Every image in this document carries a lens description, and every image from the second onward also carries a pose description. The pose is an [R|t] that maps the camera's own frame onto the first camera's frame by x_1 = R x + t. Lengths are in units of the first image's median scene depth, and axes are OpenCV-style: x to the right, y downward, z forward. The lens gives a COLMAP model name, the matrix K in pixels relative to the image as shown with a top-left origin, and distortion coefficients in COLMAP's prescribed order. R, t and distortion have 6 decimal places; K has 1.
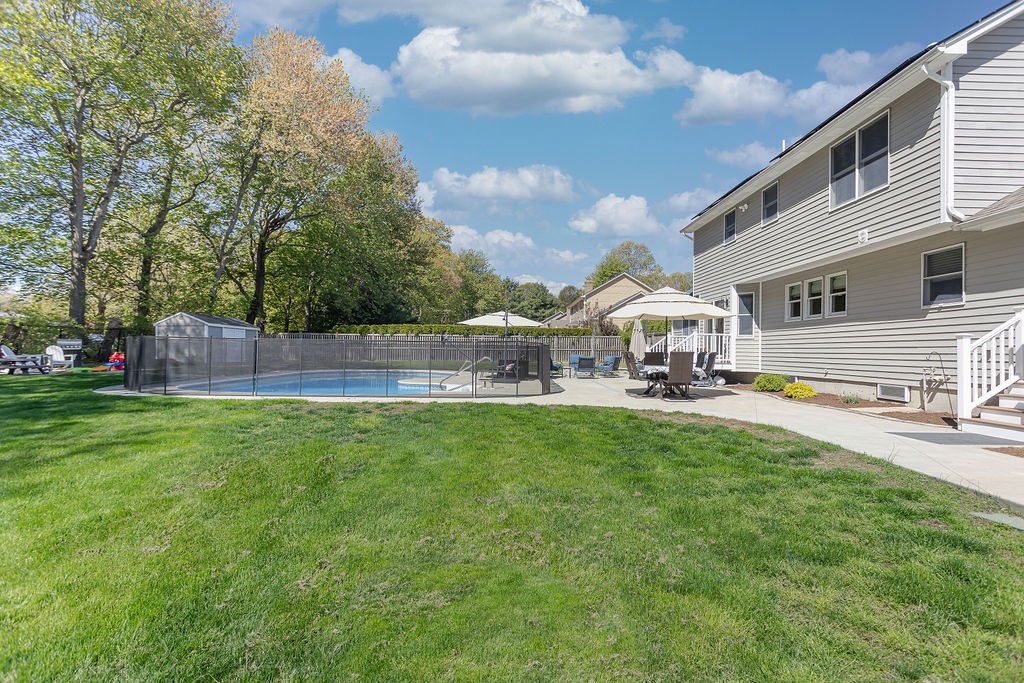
lens RADIAL K [[482.0, 0, 520.8], [0, 482.0, 340.6], [0, 0, 1]] dist [0.001831, 0.000482]
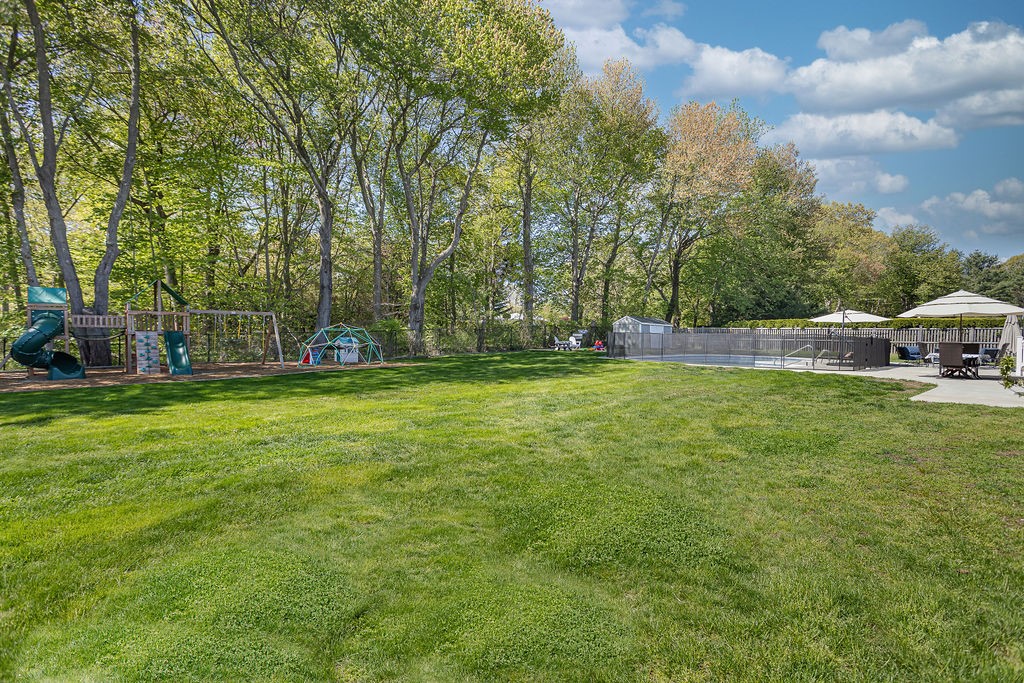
lens RADIAL K [[482.0, 0, 520.8], [0, 482.0, 340.6], [0, 0, 1]] dist [0.001831, 0.000482]
pose [[0.683507, 0.008206, -0.729898, 0.155204], [0.002550, 0.999904, 0.013629, -0.000067], [0.729939, -0.011177, 0.683421, -0.244032]]
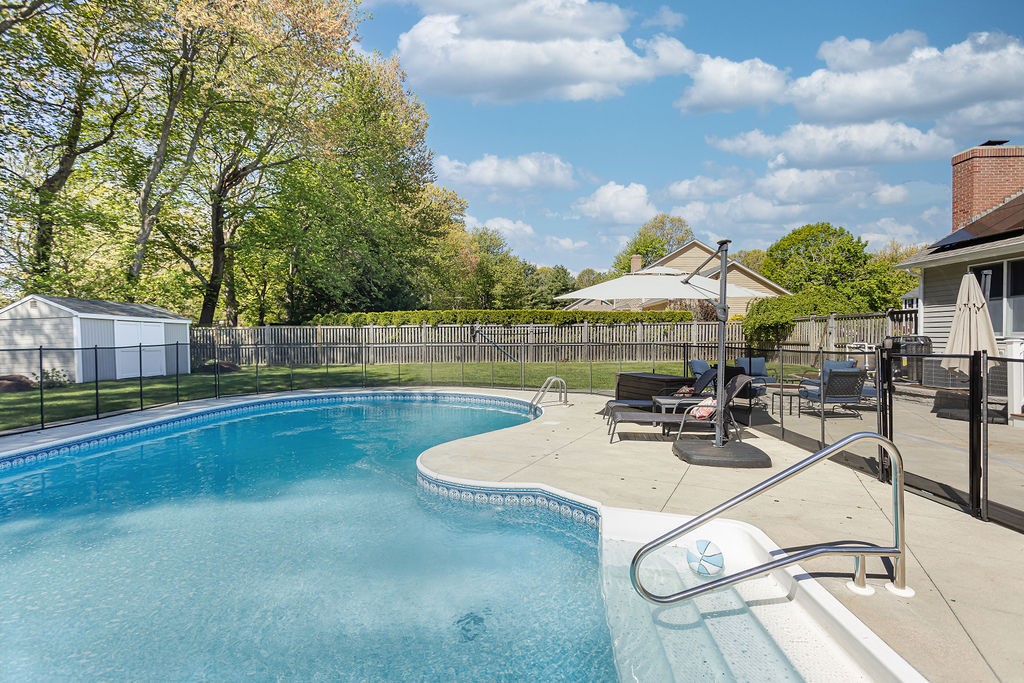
lens RADIAL K [[490.0, 0, 518.0], [0, 490.0, 338.5], [0, 0, 1]] dist [0.001735, -0.000092]
pose [[0.999494, -0.020683, -0.024148, -0.081126], [0.021156, 0.999586, 0.019492, -0.004867], [0.023735, -0.019993, 0.999518, 0.307337]]
